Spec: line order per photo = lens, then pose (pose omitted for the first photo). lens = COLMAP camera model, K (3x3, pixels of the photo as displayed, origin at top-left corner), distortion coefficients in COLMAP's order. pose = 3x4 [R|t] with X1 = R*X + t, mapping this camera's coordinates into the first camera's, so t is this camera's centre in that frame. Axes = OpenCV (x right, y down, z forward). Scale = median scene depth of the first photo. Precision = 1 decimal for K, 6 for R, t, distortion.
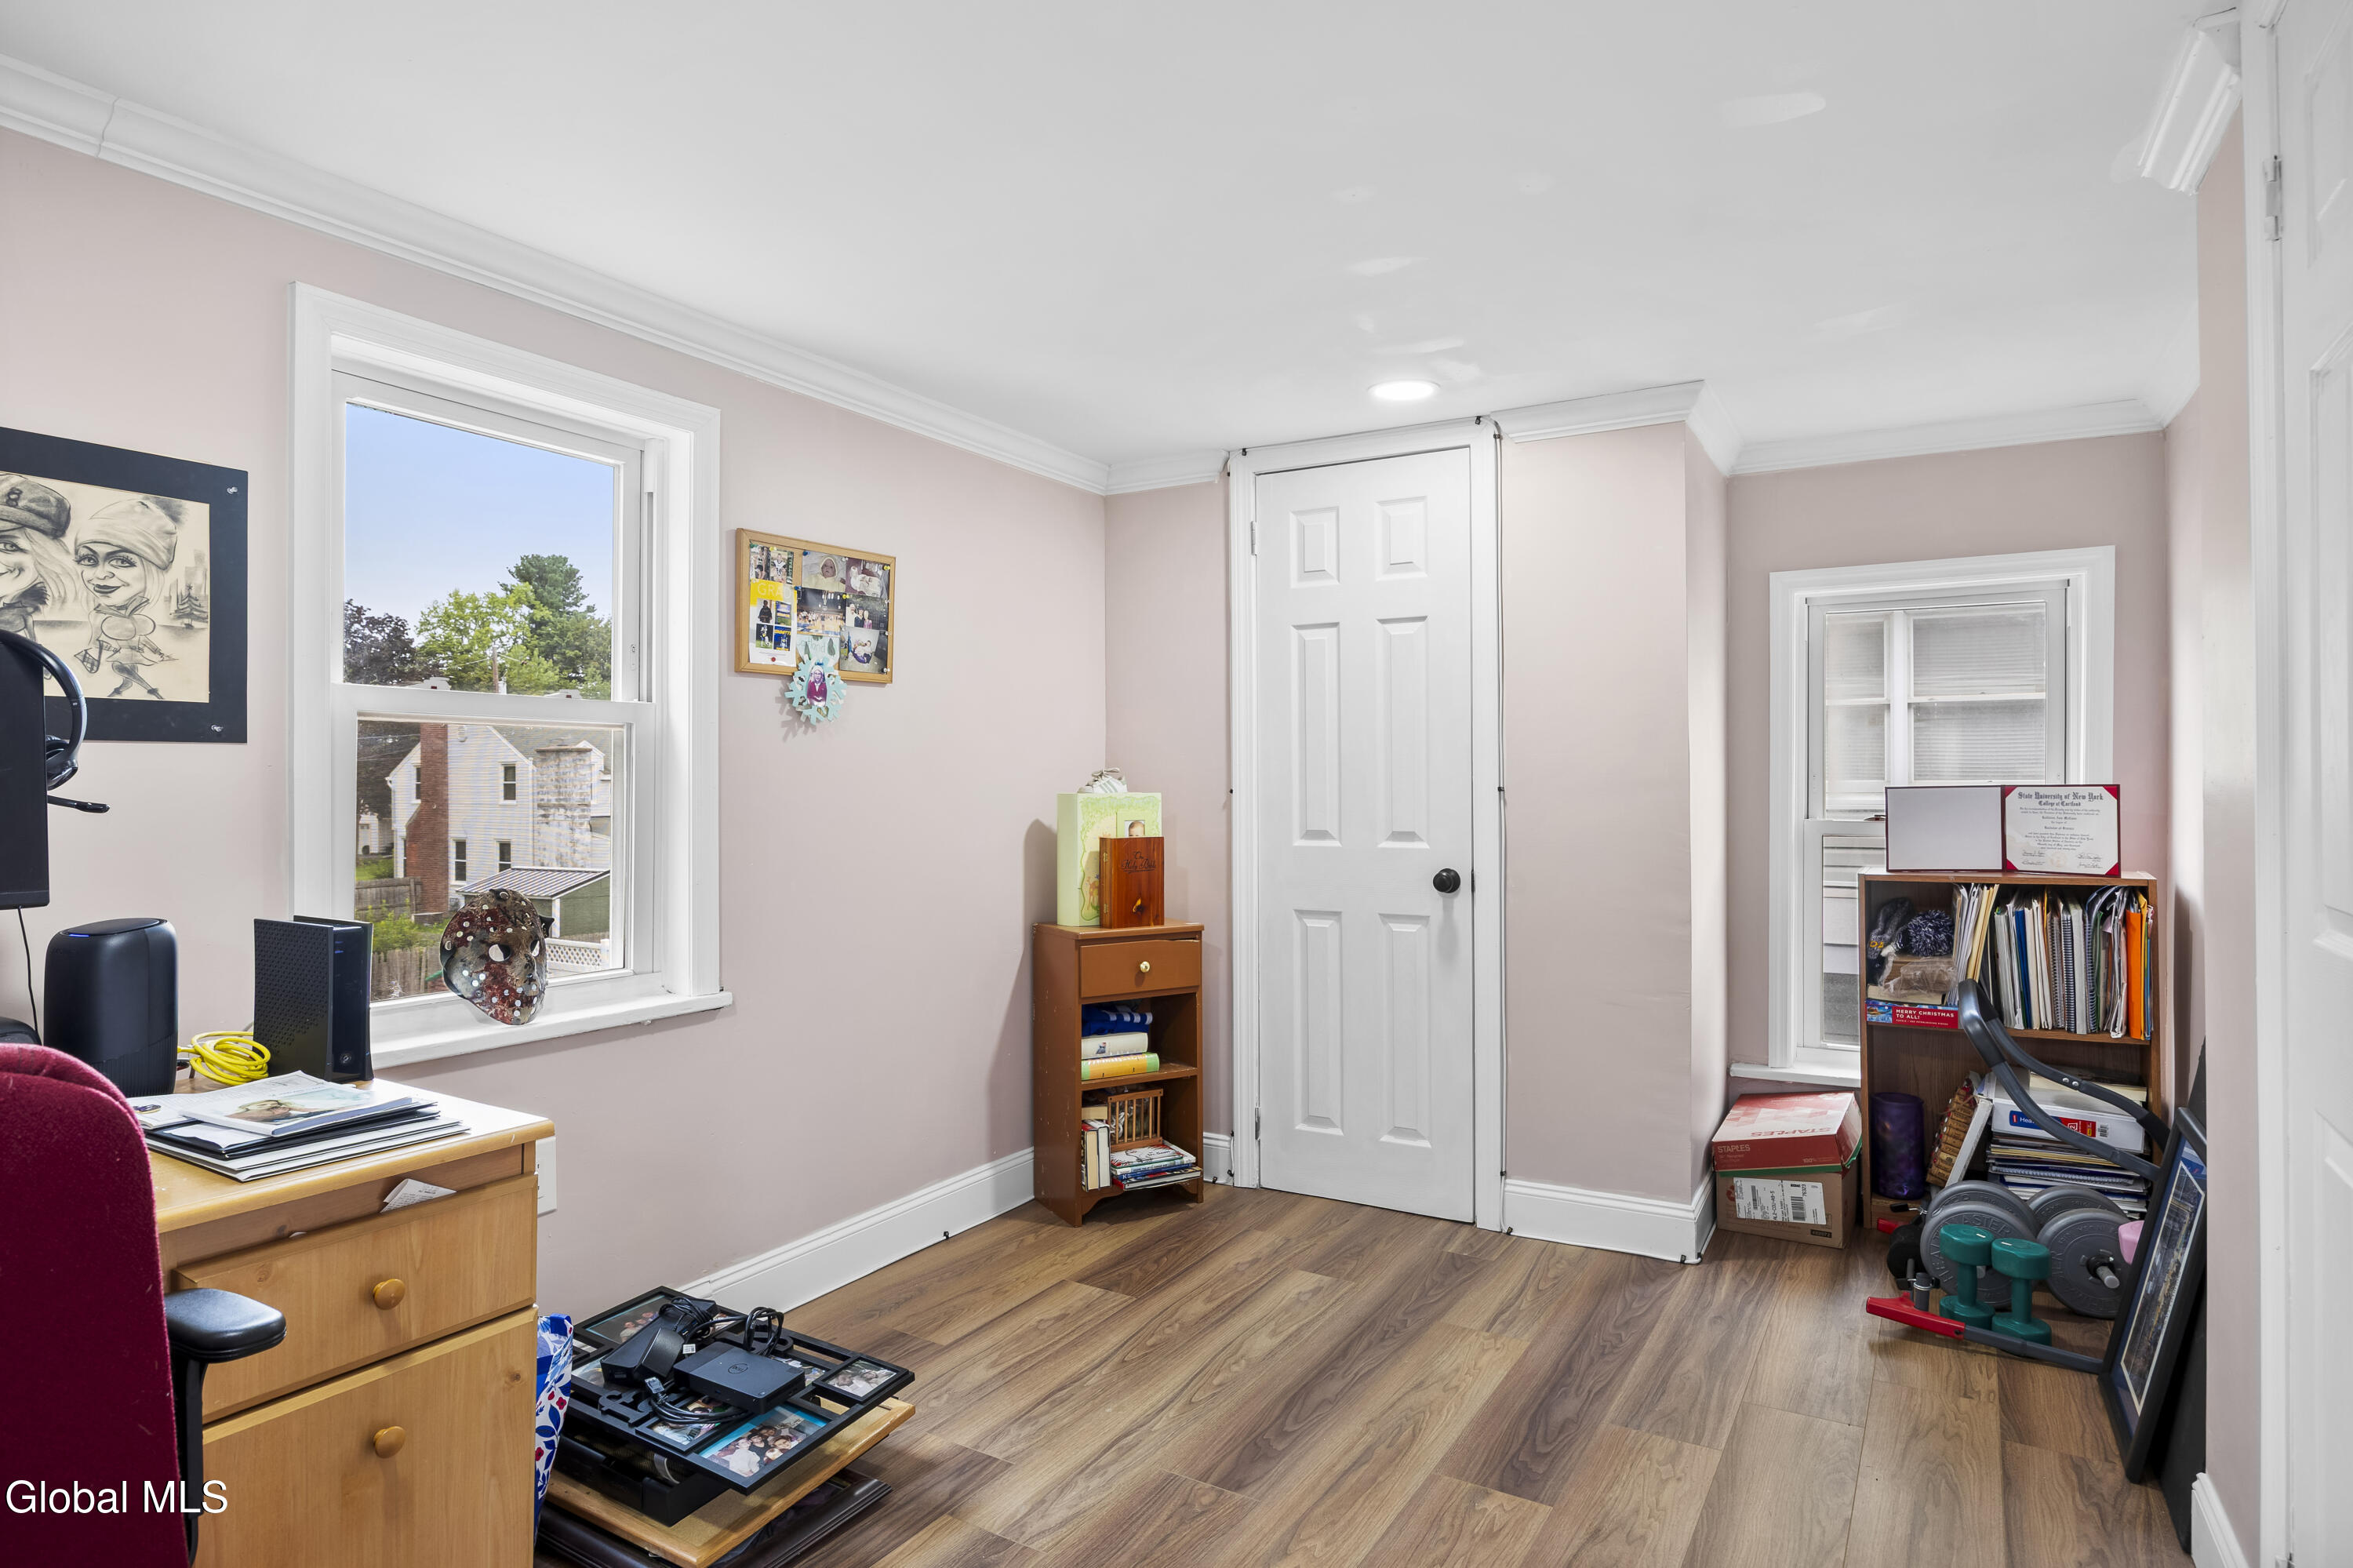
lens RADIAL K [[1328.5, 0, 1172.5], [0, 1328.5, 787.1], [0, 0, 1]] dist [-0.002218, 0.000013]
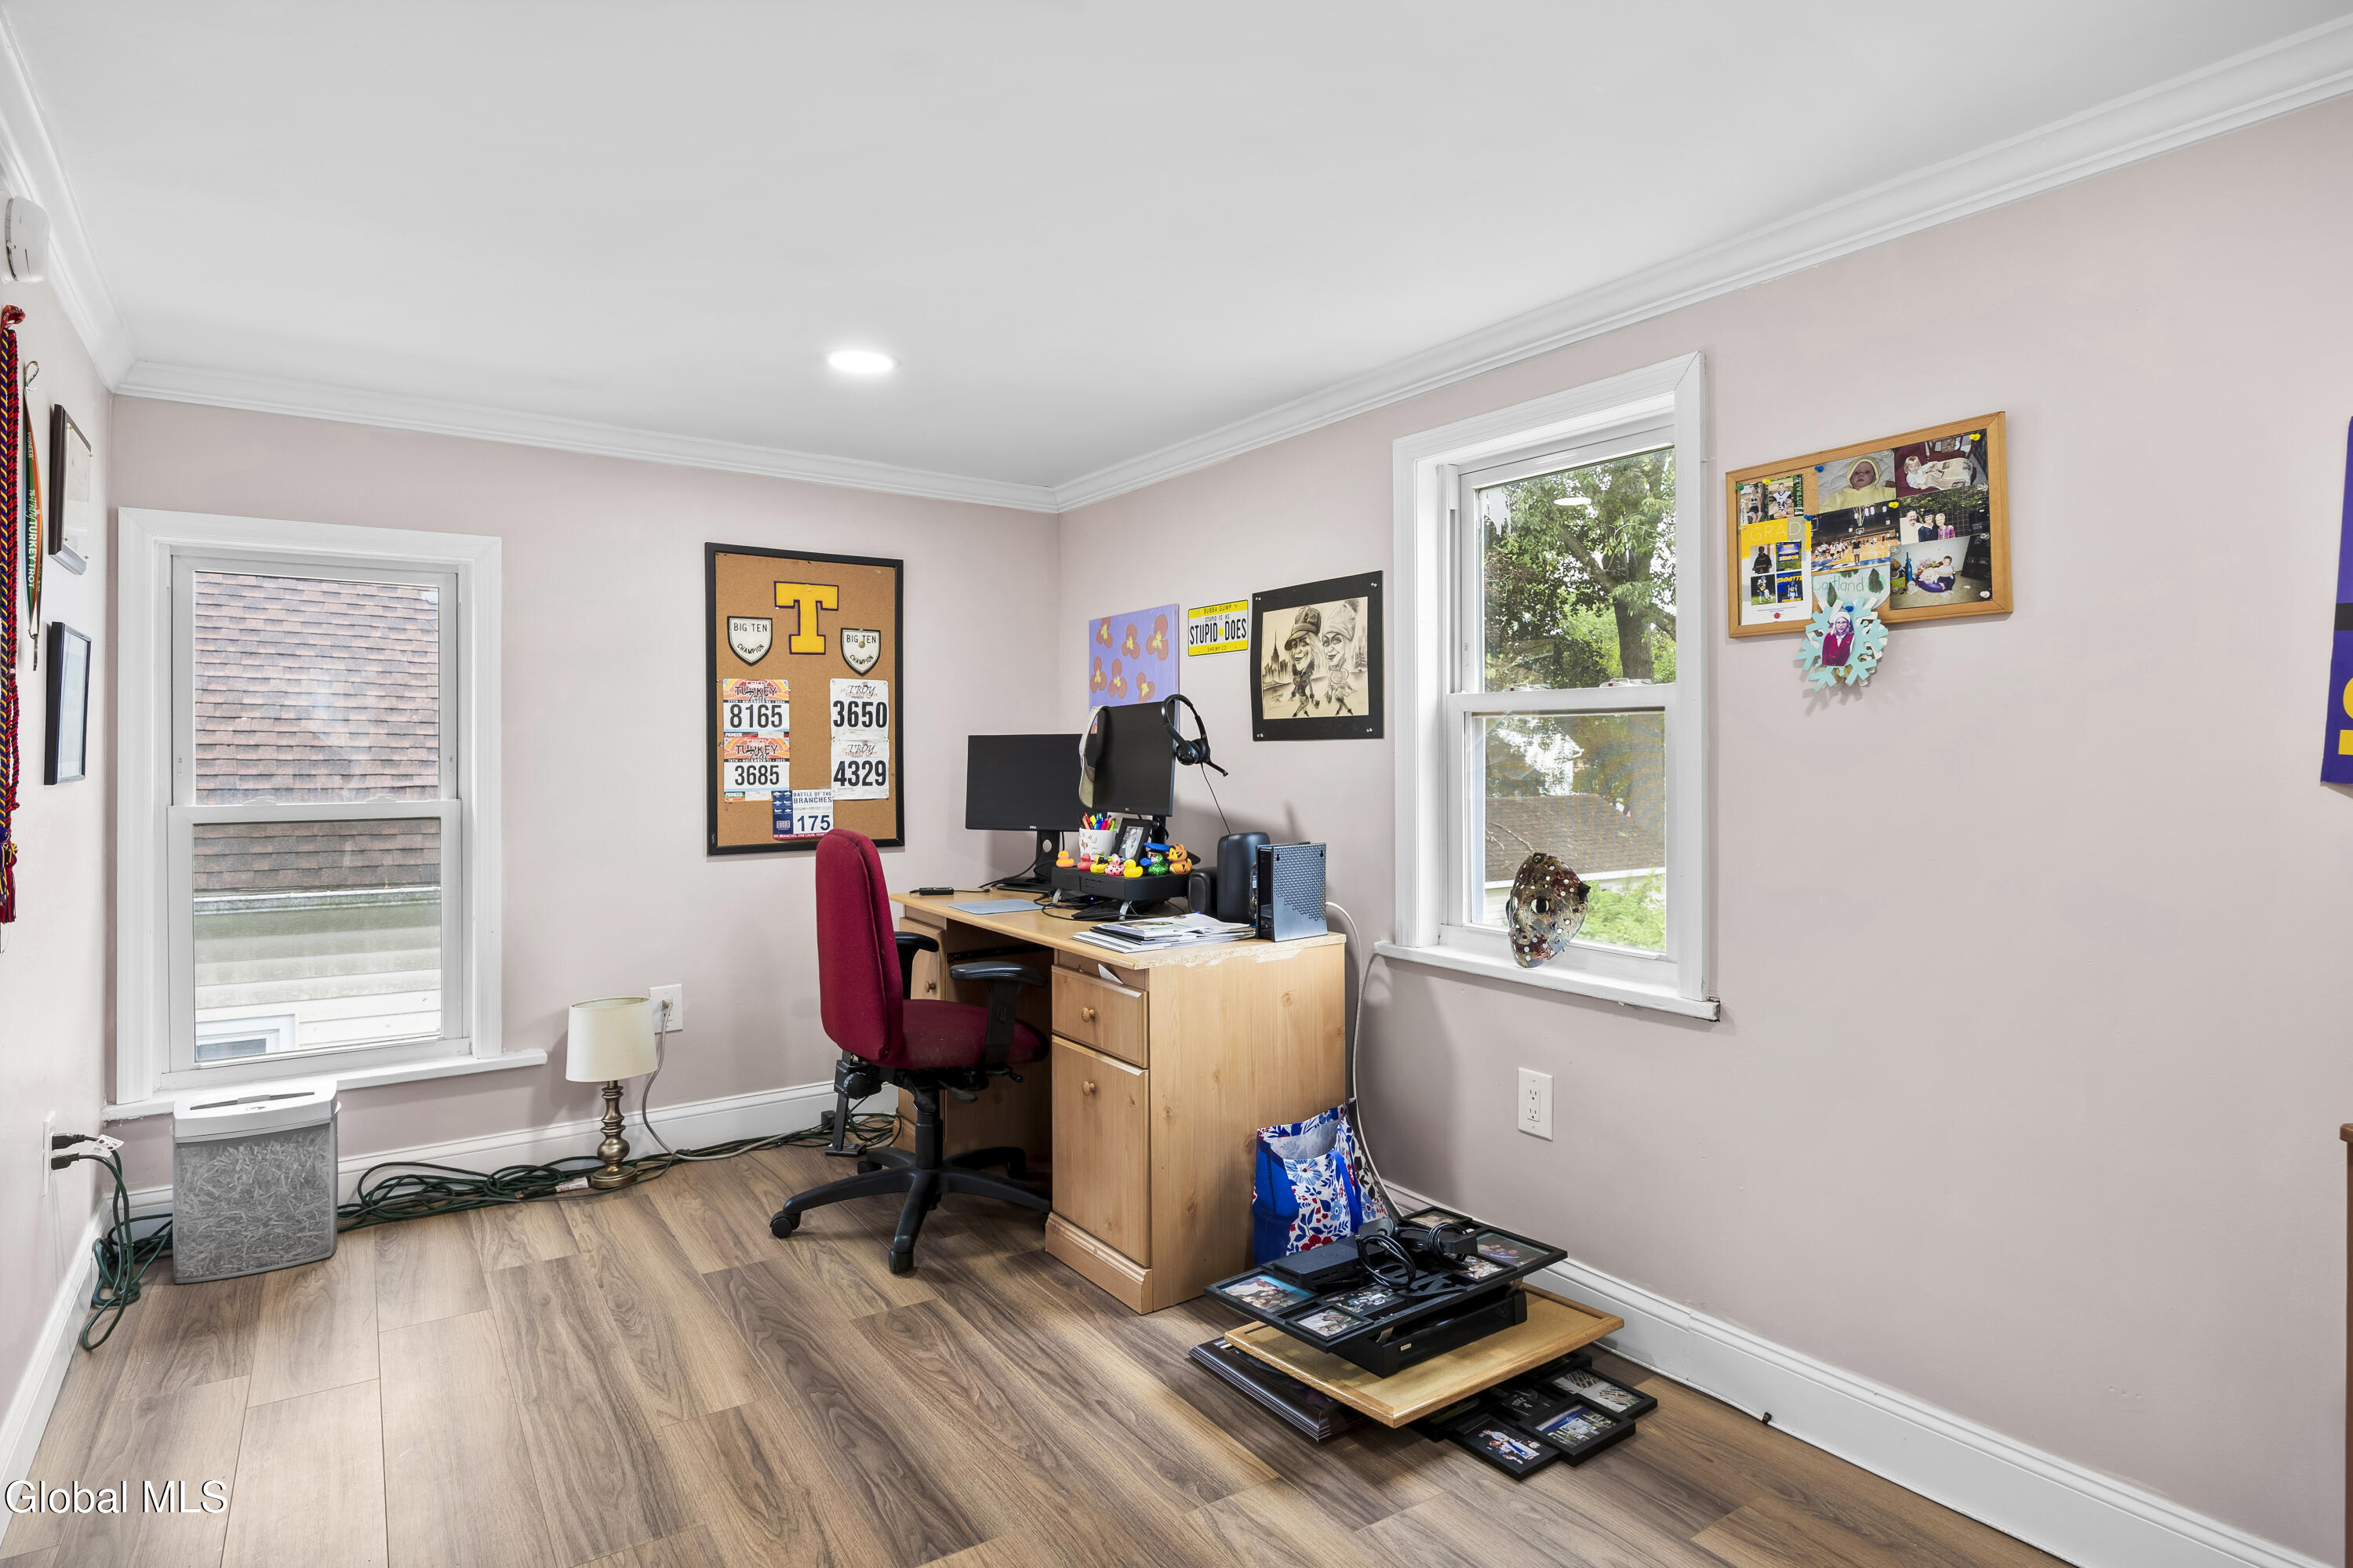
lens RADIAL K [[1284.7, 0, 1178.6], [0, 1284.7, 768.1], [0, 0, 1]] dist [-0.001553, 0.000063]
pose [[-0.440635, 0.004103, -0.897677, 0.563588], [-0.010180, 0.999902, 0.009567, -0.006786], [0.897629, 0.013354, -0.440550, 1.016542]]
